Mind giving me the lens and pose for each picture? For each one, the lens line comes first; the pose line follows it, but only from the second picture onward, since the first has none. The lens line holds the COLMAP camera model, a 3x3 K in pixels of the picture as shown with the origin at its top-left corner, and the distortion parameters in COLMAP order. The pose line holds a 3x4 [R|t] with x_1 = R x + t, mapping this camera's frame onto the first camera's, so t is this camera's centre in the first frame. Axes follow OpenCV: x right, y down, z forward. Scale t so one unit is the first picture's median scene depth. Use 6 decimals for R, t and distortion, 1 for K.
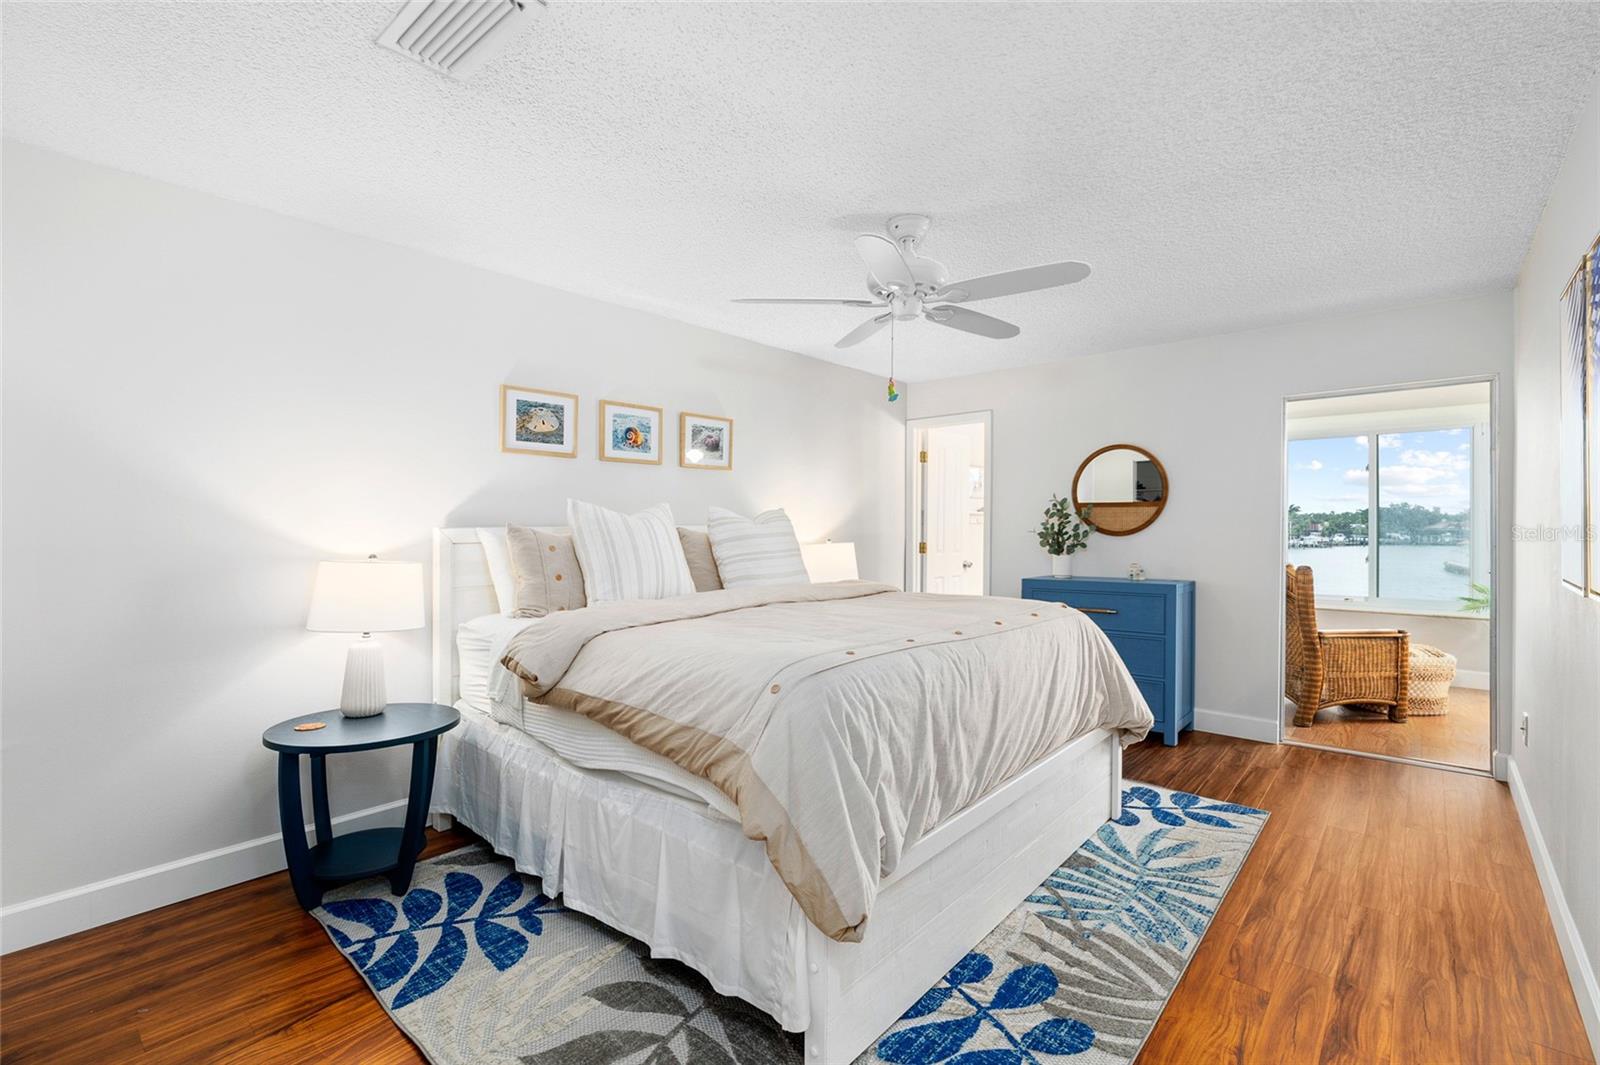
lens RADIAL K [[715.0, 0, 803.9], [0, 715.0, 527.7], [0, 0, 1]] dist [-0.007466, 0.002680]
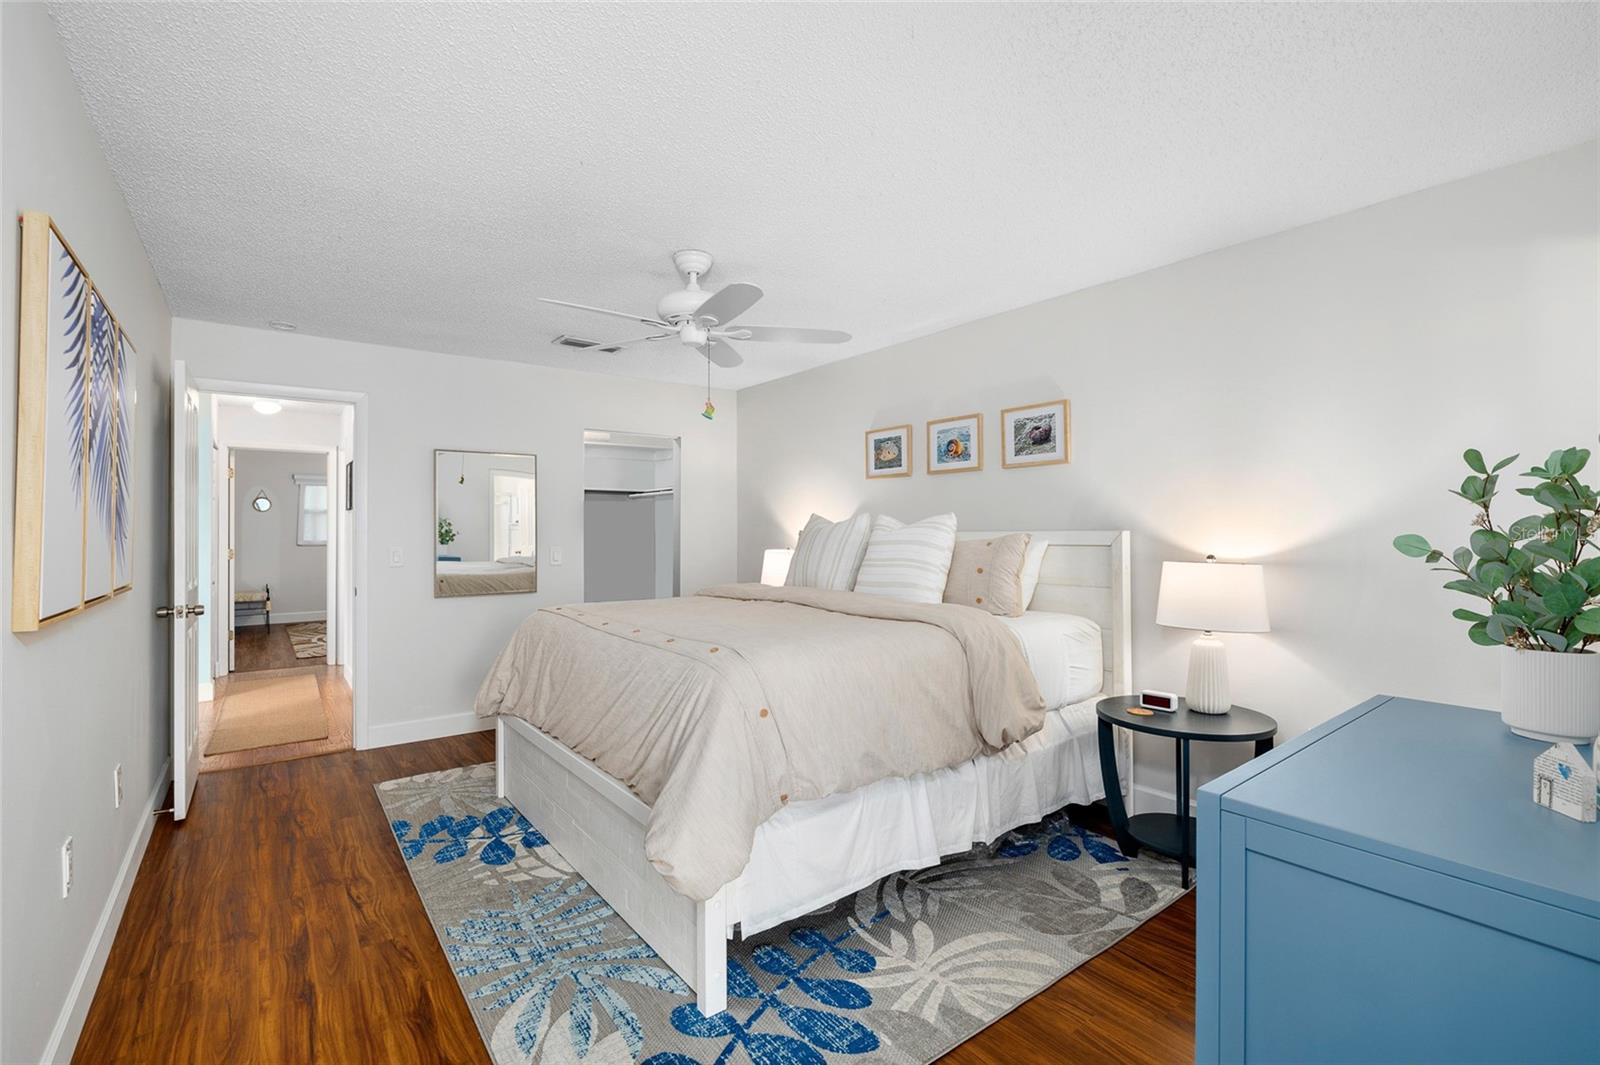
lens RADIAL K [[715.0, 0, 789.8], [0, 715.0, 528.6], [0, 0, 1]] dist [-0.007466, 0.002680]
pose [[-0.208305, -0.001859, -0.978062, 0.979757], [-0.002496, 0.999996, -0.001369, -0.008084], [0.978061, 0.002156, -0.208309, 1.147472]]
